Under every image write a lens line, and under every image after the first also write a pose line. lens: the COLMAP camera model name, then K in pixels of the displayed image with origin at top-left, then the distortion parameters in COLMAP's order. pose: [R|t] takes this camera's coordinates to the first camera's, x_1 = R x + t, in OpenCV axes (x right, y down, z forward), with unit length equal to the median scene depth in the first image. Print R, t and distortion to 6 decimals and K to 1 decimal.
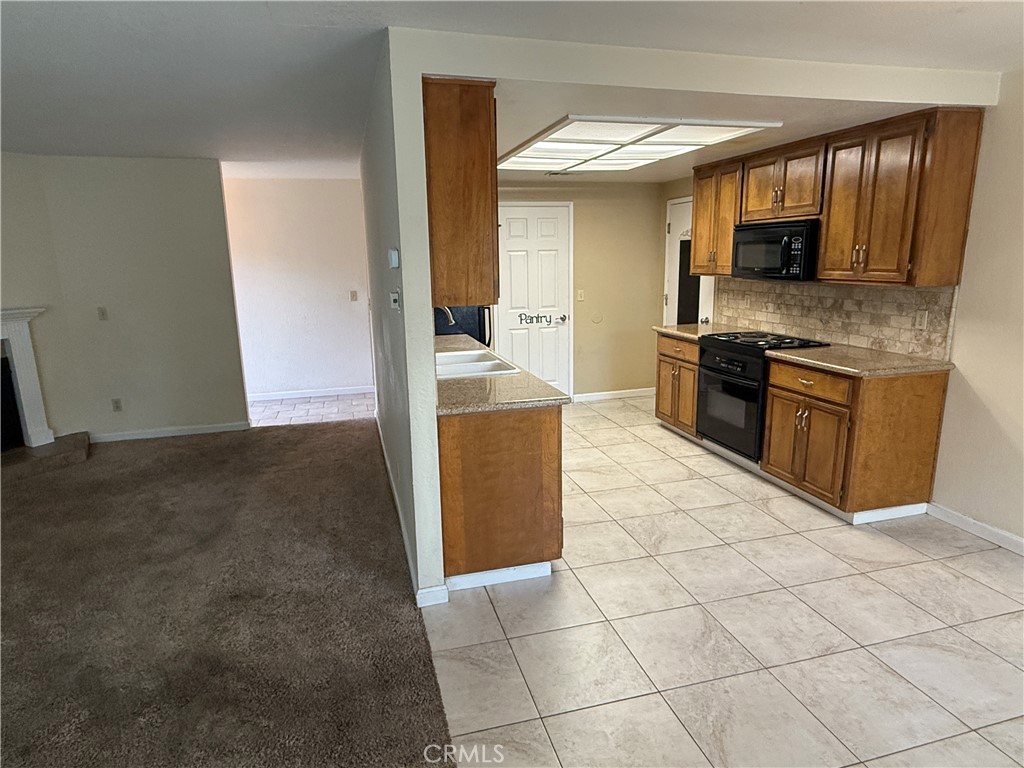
lens RADIAL K [[603.3, 0, 509.5], [0, 603.3, 383.7], [0, 0, 1]] dist [0.004948, -0.002396]
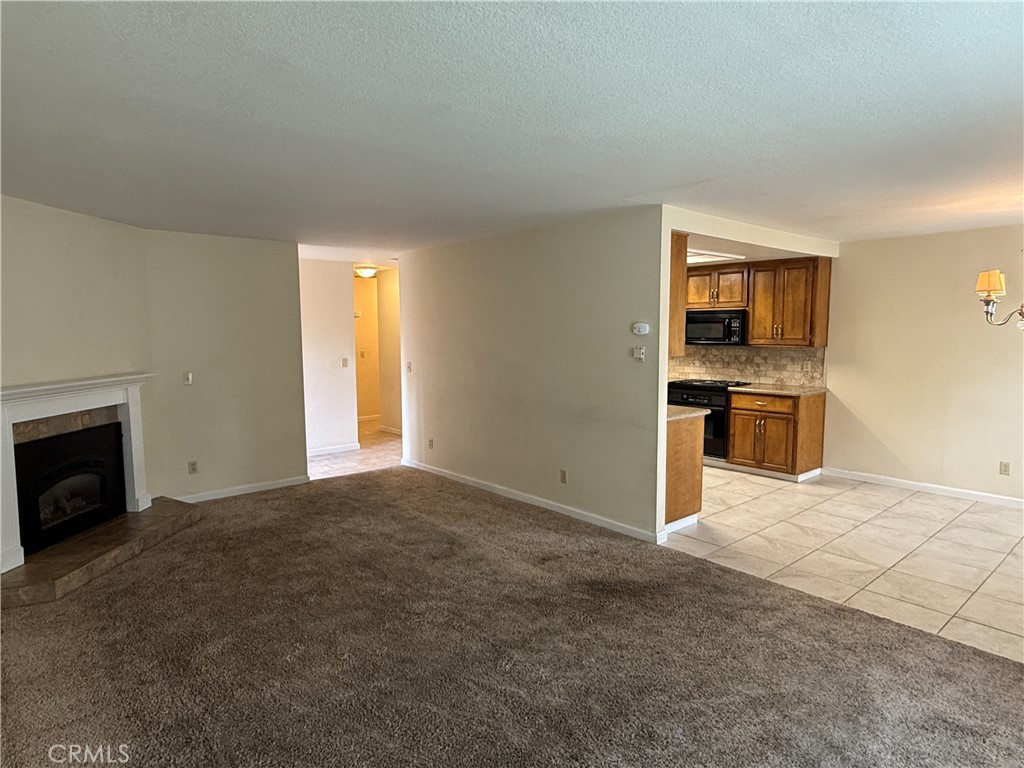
lens RADIAL K [[603.3, 0, 511.1], [0, 603.3, 385.4], [0, 0, 1]] dist [0.004948, -0.002396]
pose [[0.900646, -0.027219, 0.433700, -0.852987], [0.079106, 0.991630, -0.102043, 0.062860], [-0.427292, 0.126212, 0.895261, -0.222704]]
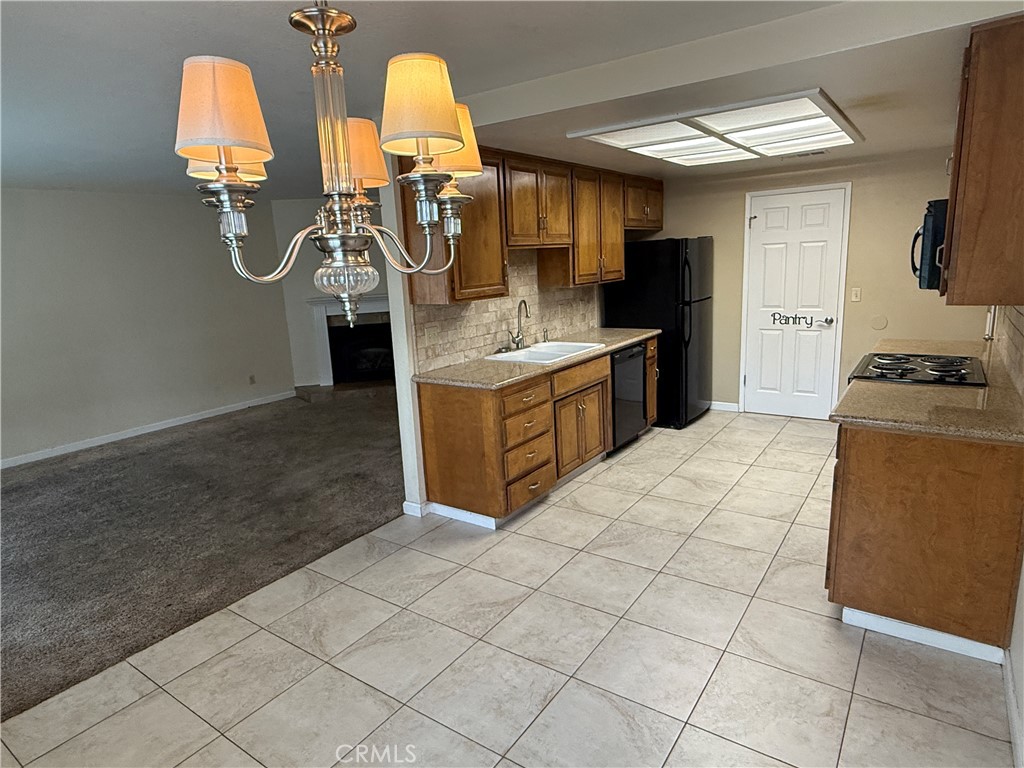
lens RADIAL K [[603.3, 0, 511.2], [0, 603.3, 386.2], [0, 0, 1]] dist [0.004948, -0.002396]
pose [[0.638218, 0.148437, -0.755410, 0.762424], [-0.124349, 0.988227, 0.089128, -0.062809], [0.759746, 0.037051, 0.649163, 0.182631]]
